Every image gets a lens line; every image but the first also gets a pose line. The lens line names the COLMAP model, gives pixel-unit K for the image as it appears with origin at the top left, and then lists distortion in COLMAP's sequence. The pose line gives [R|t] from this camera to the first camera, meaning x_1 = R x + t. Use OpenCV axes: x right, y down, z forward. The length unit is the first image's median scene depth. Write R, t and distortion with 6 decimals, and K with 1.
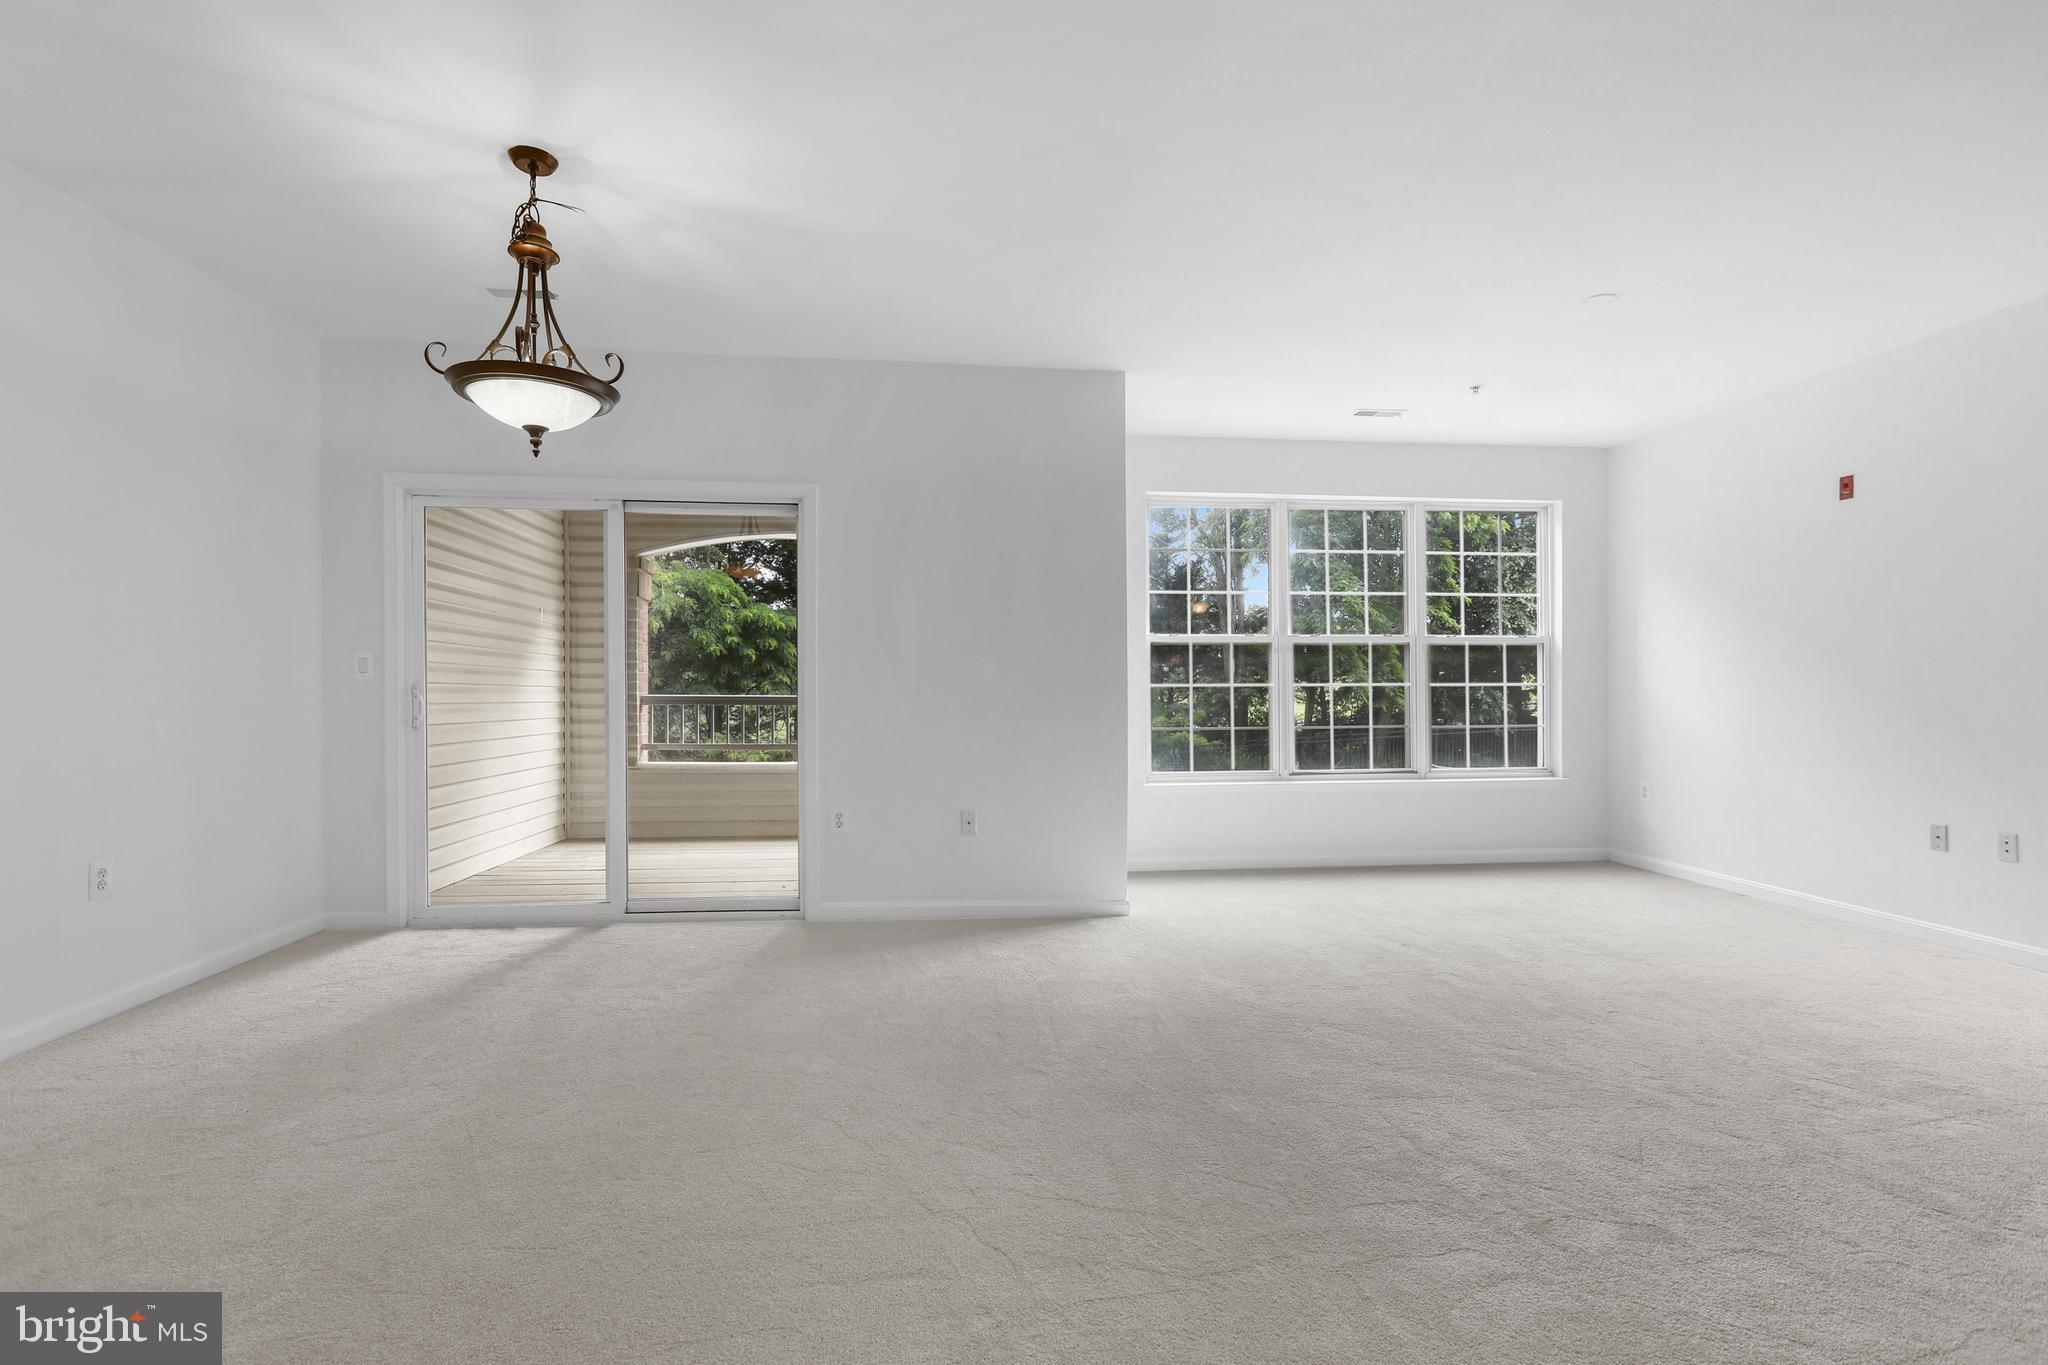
lens RADIAL K [[937.8, 0, 1018.0], [0, 937.8, 701.4], [0, 0, 1]] dist [-0.008860, 0.004578]
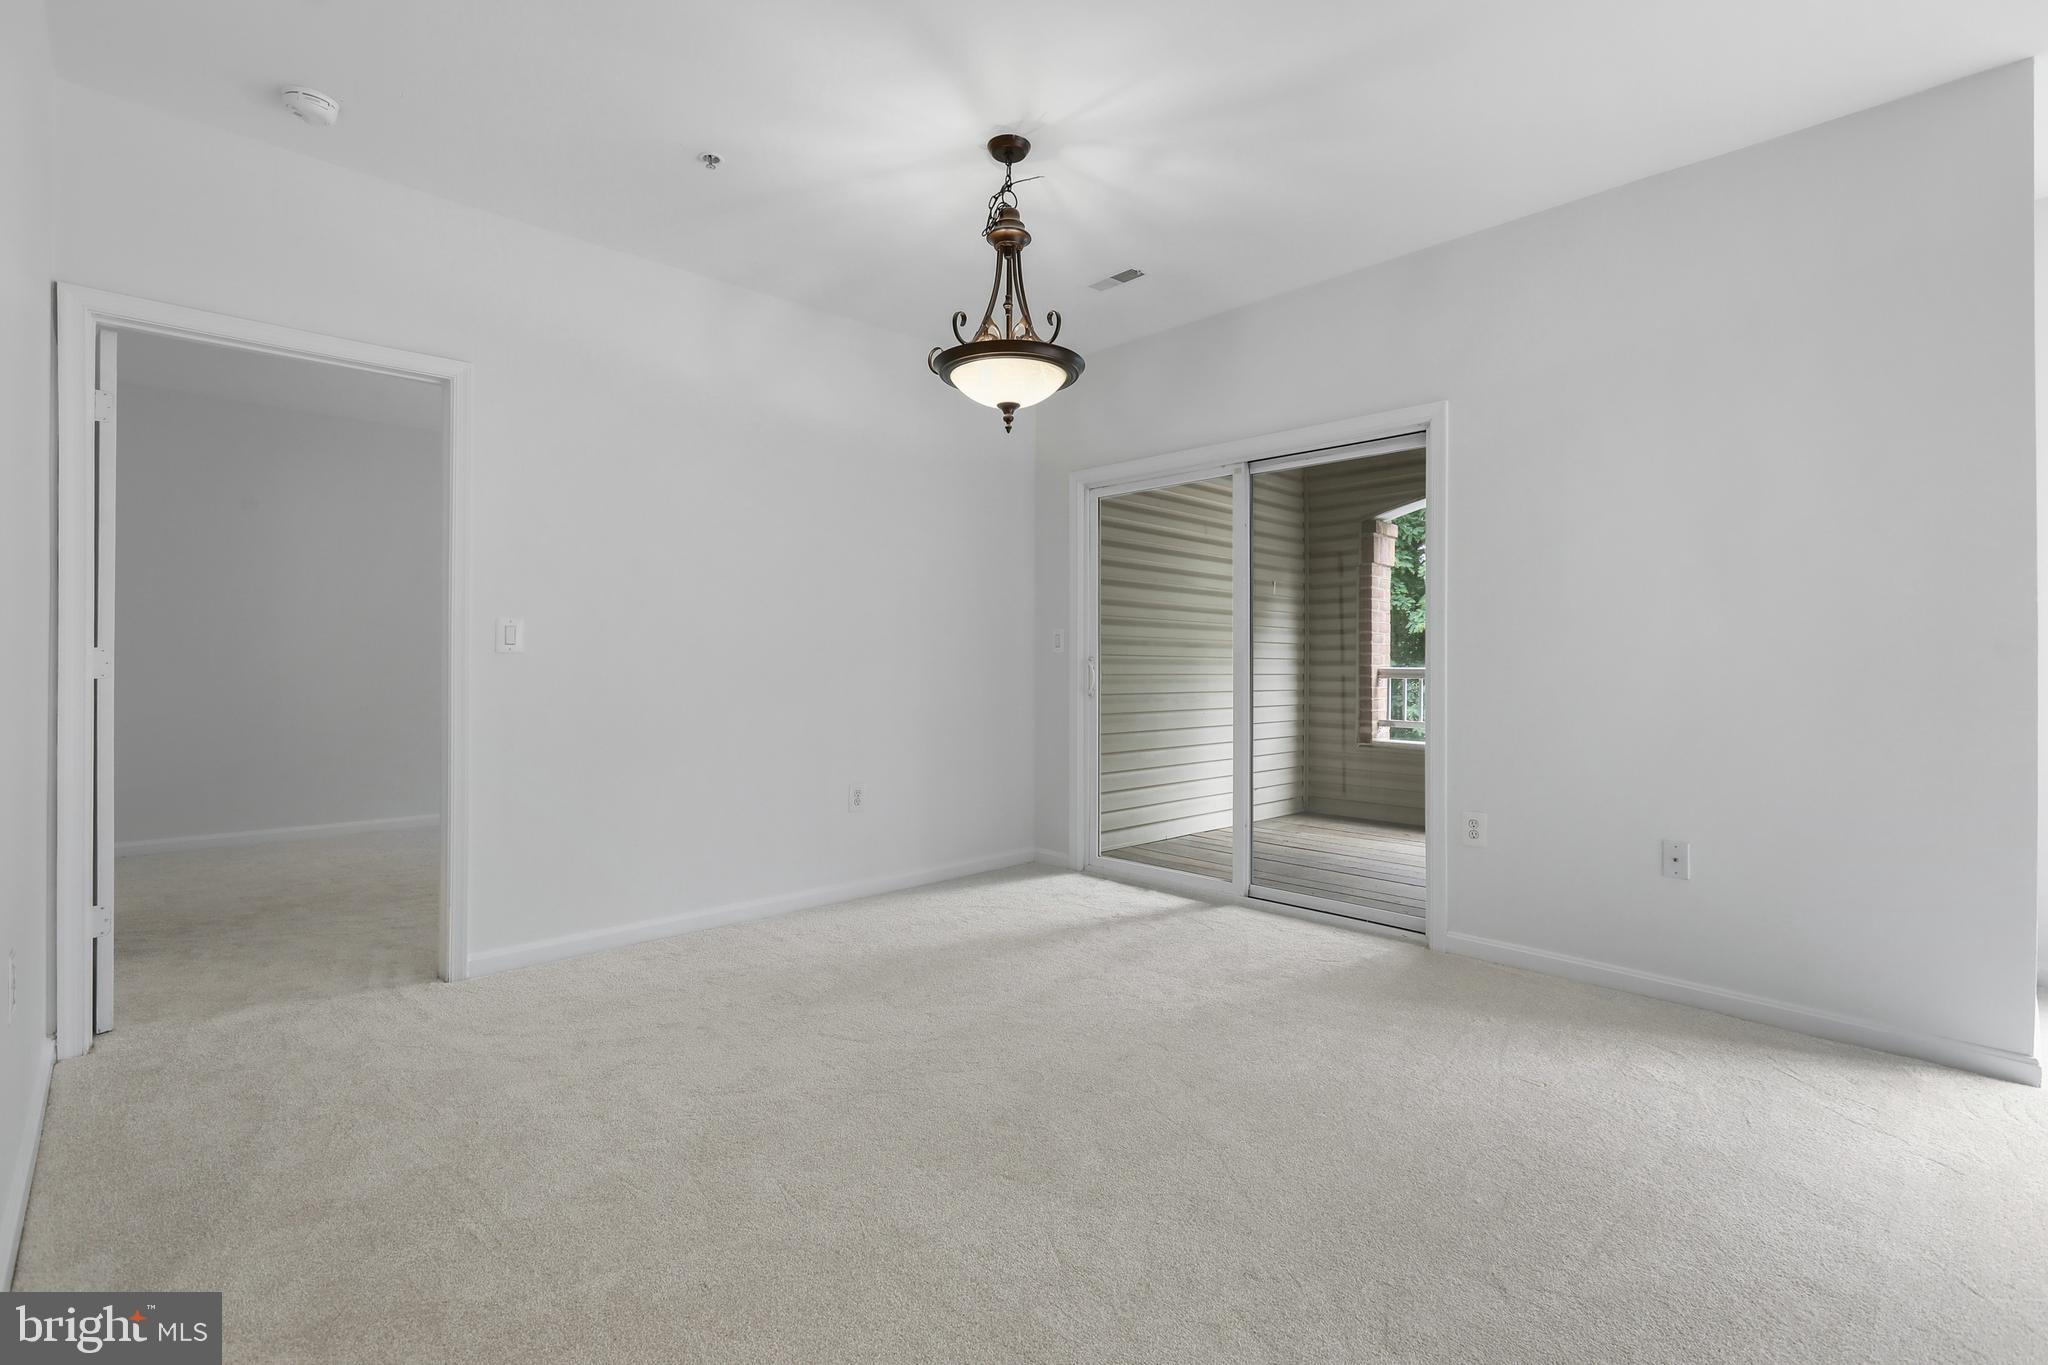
lens RADIAL K [[937.8, 0, 1016.2], [0, 937.8, 666.1], [0, 0, 1]] dist [-0.008860, 0.004578]
pose [[0.611156, 0.000022, -0.791510, 0.180255], [-0.008356, 0.999944, -0.006424, 0.001110], [0.791466, 0.010540, 0.611122, 0.222766]]
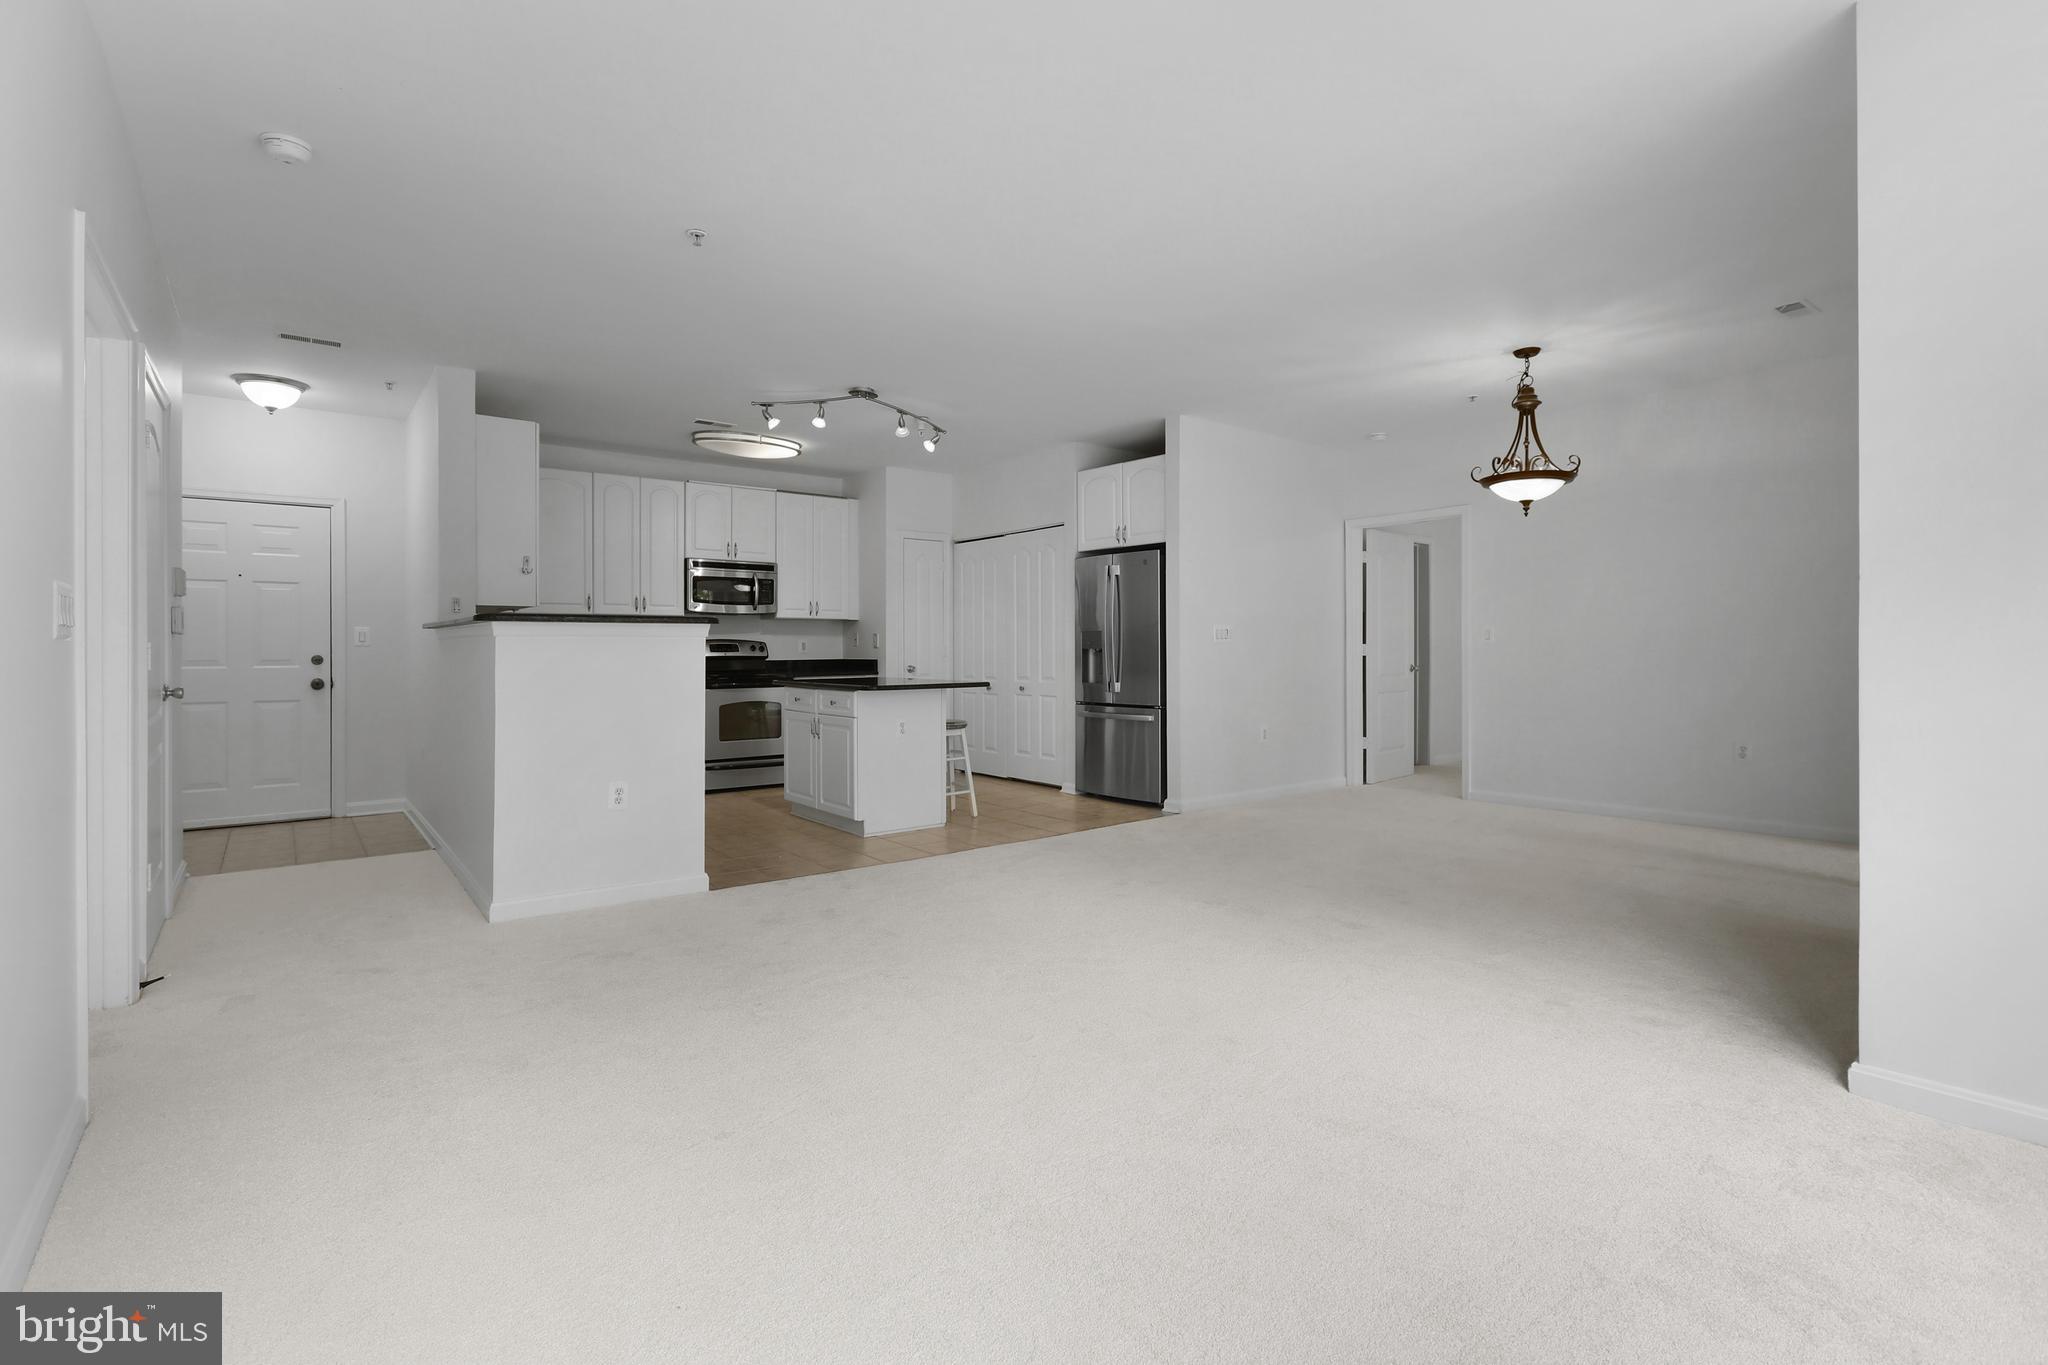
lens RADIAL K [[937.8, 0, 1003.5], [0, 937.8, 647.3], [0, 0, 1]] dist [-0.008860, 0.004578]
pose [[-0.849111, 0.002893, -0.528206, 0.750095], [0.001034, 0.999992, 0.003816, -0.012158], [0.528213, 0.002694, -0.849108, 1.169925]]
